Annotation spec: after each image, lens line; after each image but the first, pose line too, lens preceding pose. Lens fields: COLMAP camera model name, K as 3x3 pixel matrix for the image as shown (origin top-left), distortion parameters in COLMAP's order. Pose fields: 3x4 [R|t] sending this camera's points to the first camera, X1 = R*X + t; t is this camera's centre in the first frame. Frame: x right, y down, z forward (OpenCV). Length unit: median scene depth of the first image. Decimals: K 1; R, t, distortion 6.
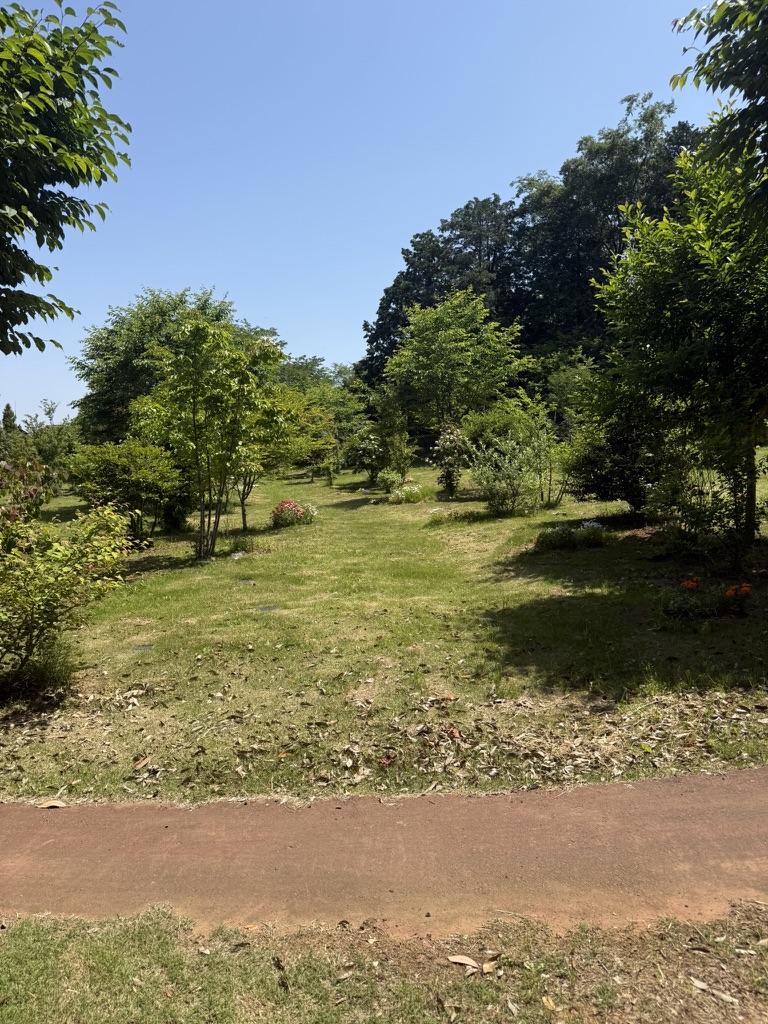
lens RADIAL K [[716.0, 0, 381.6], [0, 716.0, 518.2], [0, 0, 1]] dist [0.055781, -0.056475]
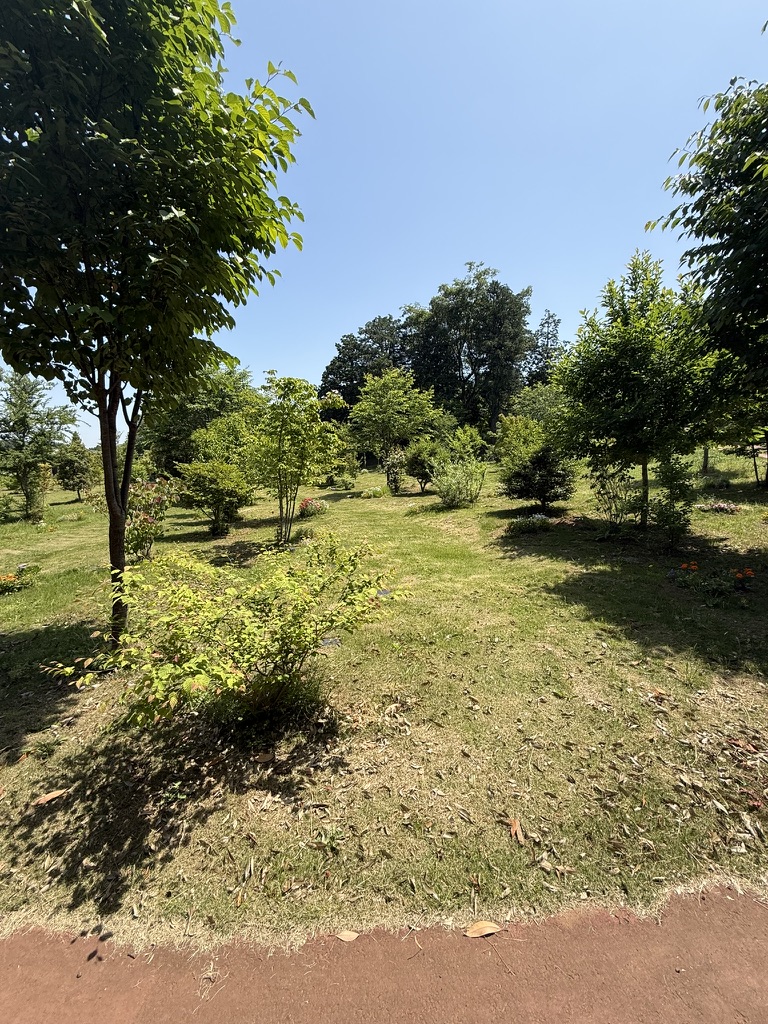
lens RADIAL K [[405.3, 0, 376.2], [0, 405.3, 508.8], [0, 0, 1]] dist [-0.000143, 0.001629]
pose [[0.985537, -0.015216, 0.168773, -0.273310], [0.011396, 0.999657, 0.023583, -0.042739], [-0.169074, -0.021319, 0.985373, 0.240319]]
